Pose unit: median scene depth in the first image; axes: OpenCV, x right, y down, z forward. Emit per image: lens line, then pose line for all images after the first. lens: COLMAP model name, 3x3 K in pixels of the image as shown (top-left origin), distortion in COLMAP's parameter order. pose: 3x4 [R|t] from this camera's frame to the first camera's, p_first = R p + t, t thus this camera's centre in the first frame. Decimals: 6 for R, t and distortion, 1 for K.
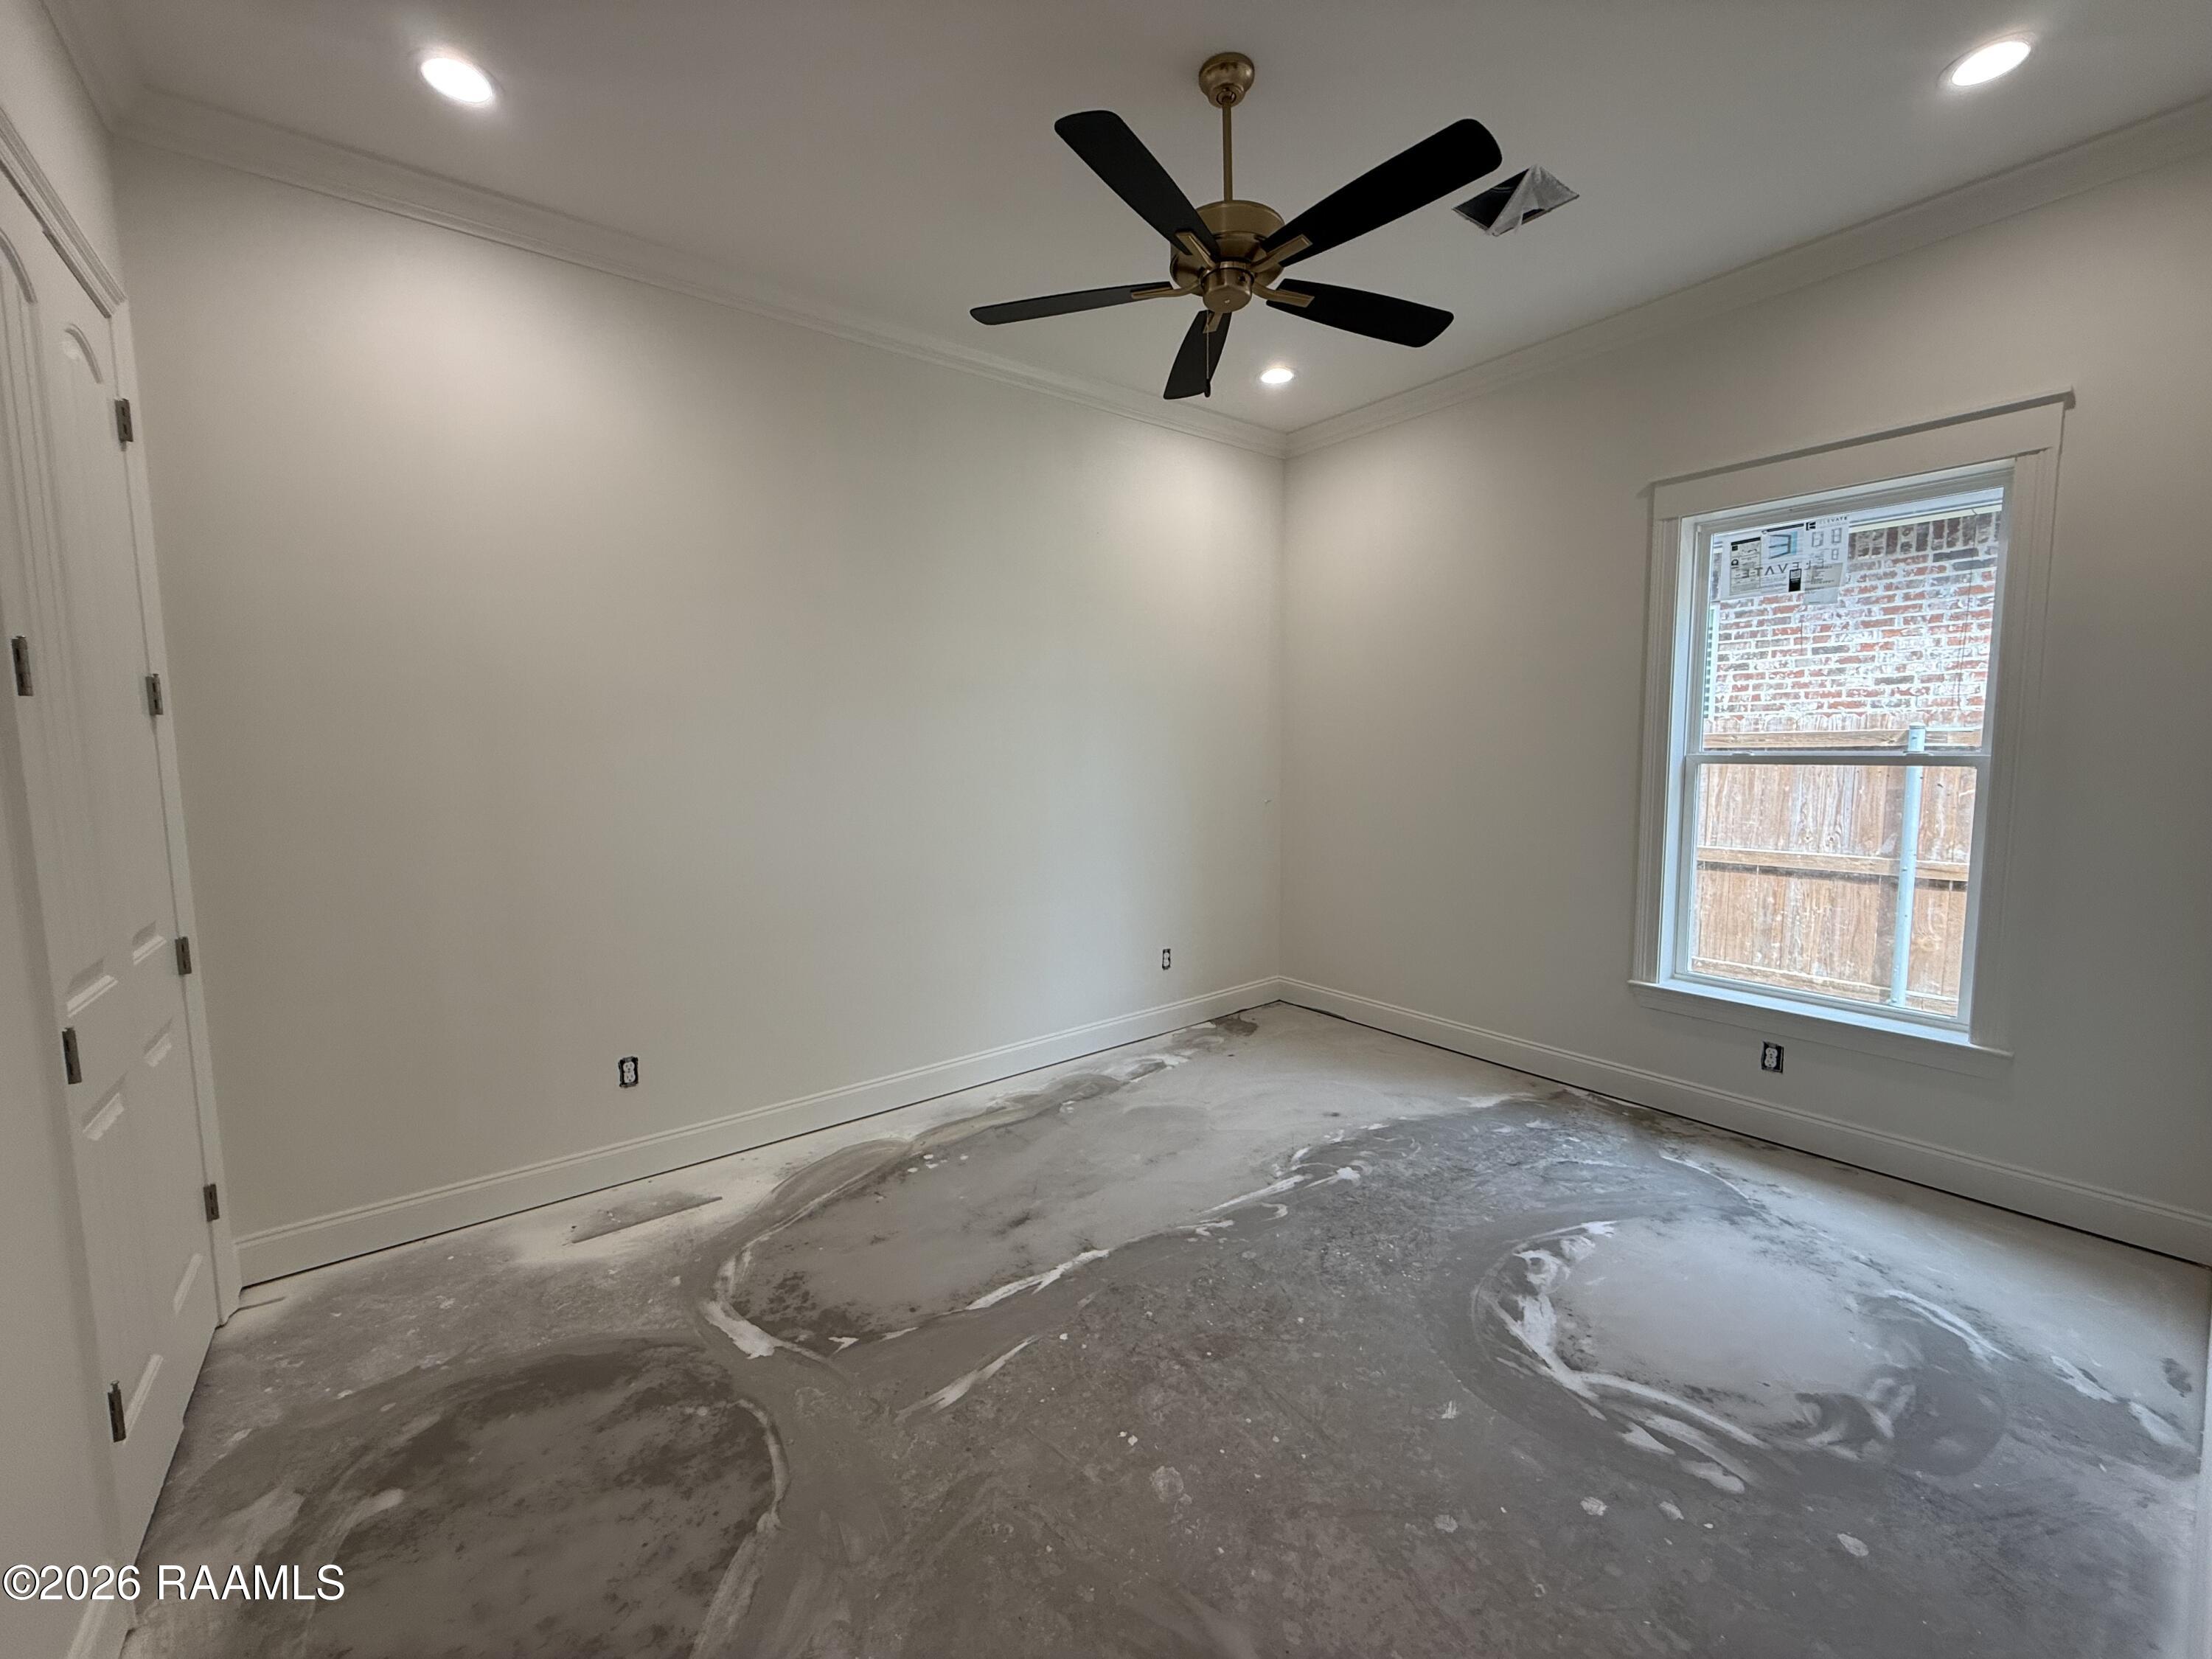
lens RADIAL K [[885.9, 0, 1096.5], [0, 885.9, 833.1], [0, 0, 1]] dist [-0.000489, 0.000009]
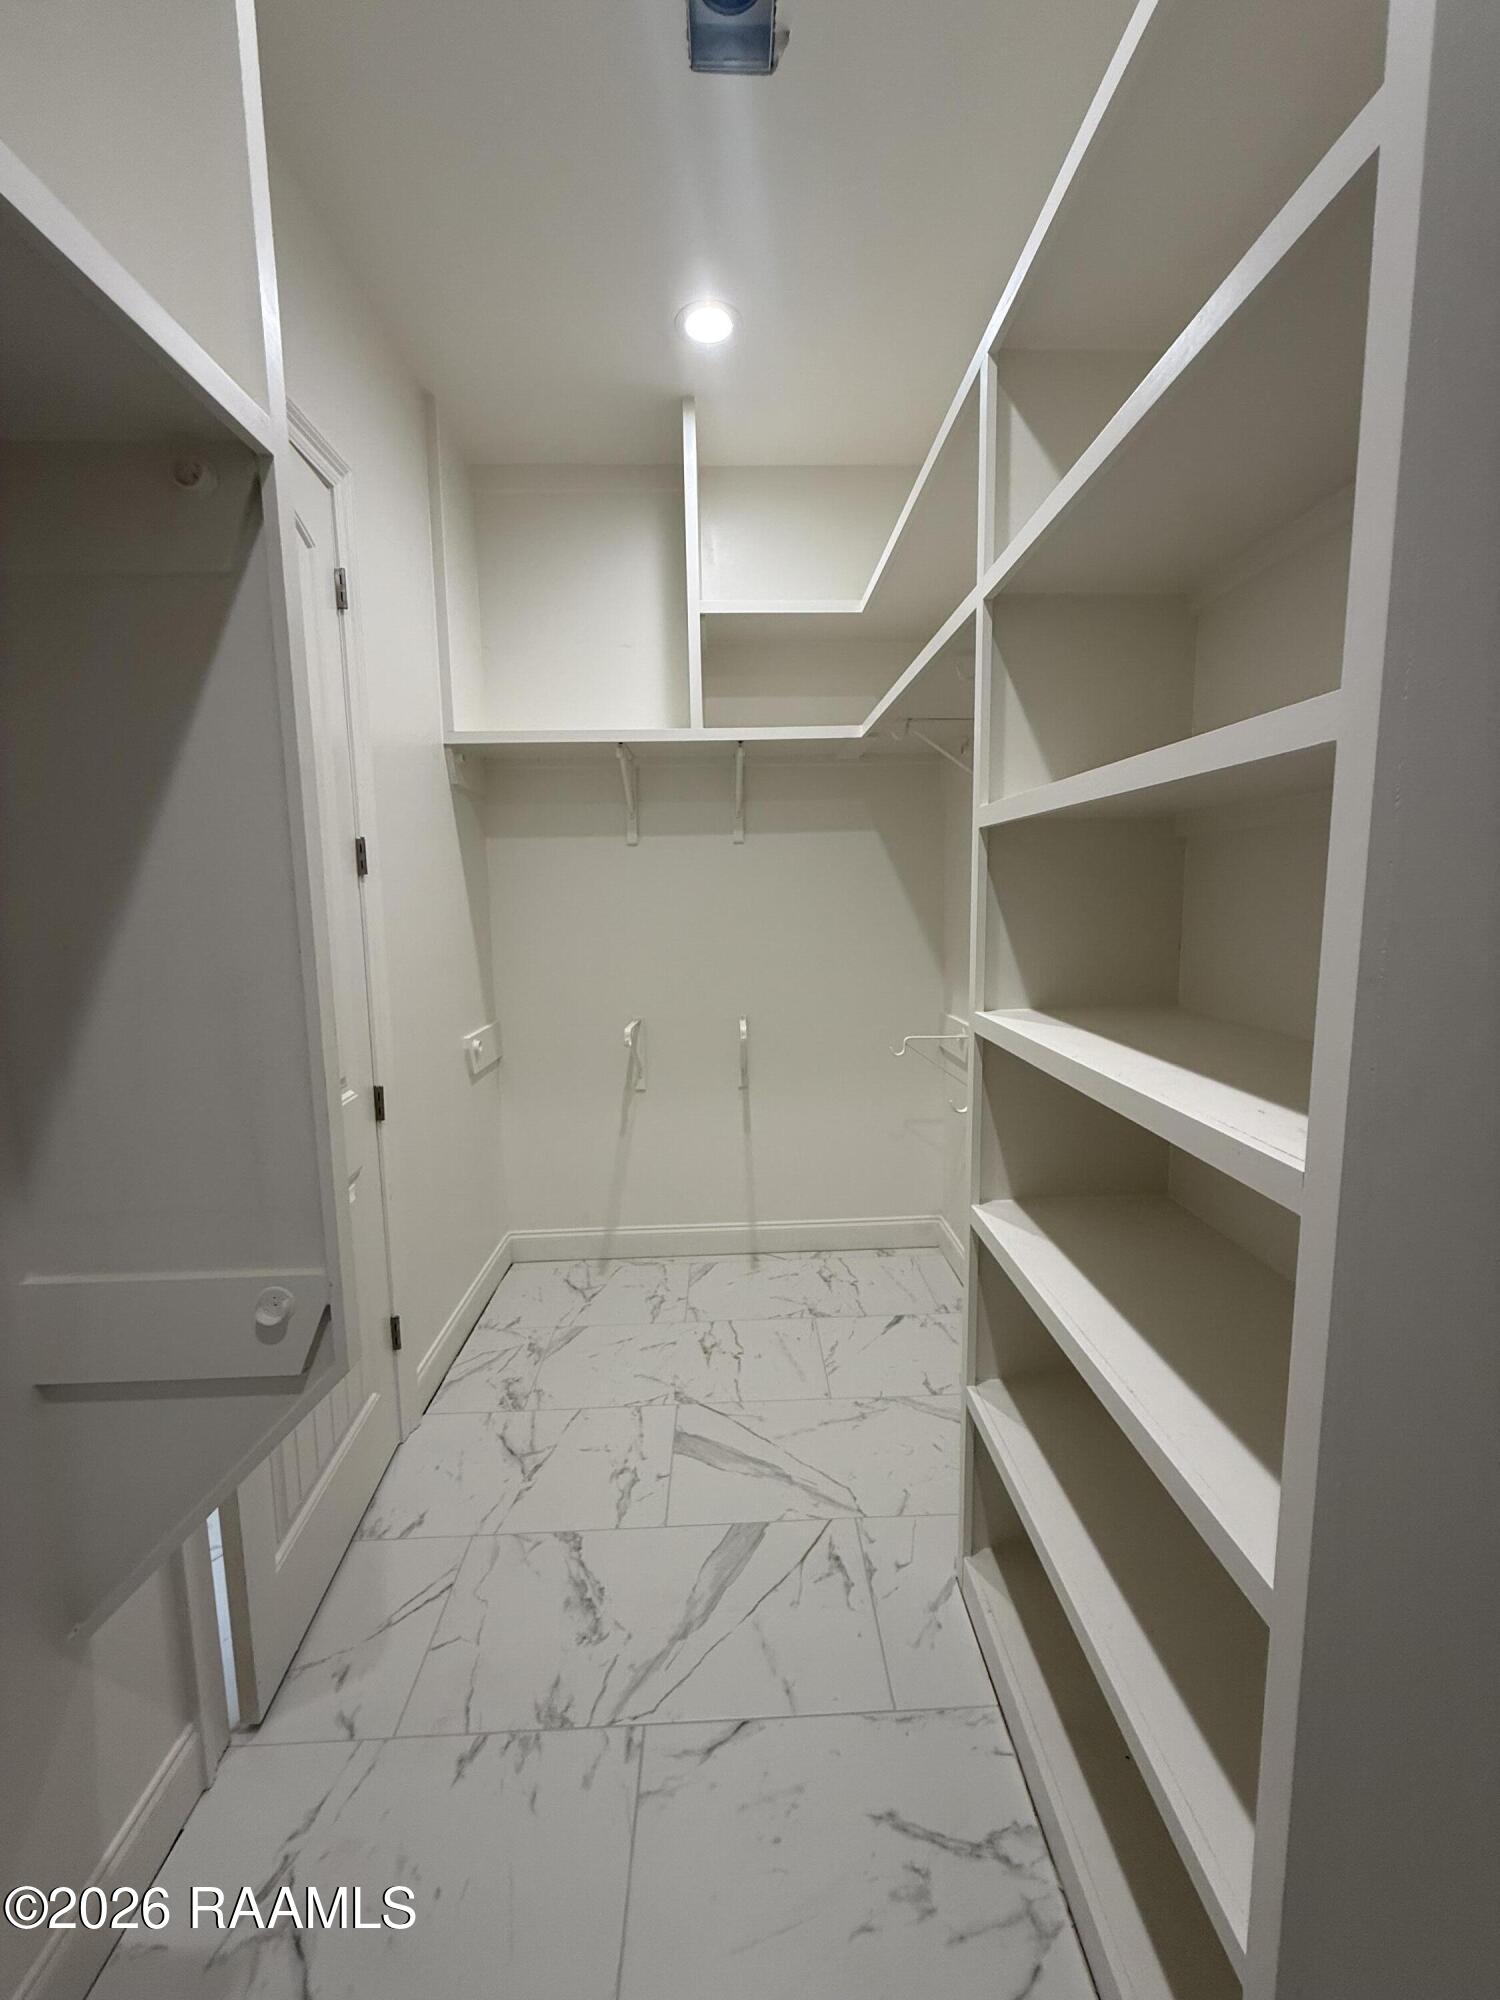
lens RADIAL K [[801.0, 0, 743.3], [0, 801.0, 998.4], [0, 0, 1]] dist [-0.000489, 0.000009]
pose [[0.829441, 0.060739, -0.555282, -0.156438], [-0.044768, 0.998101, 0.042305, -0.048555], [0.556797, -0.010231, 0.830585, 0.465438]]
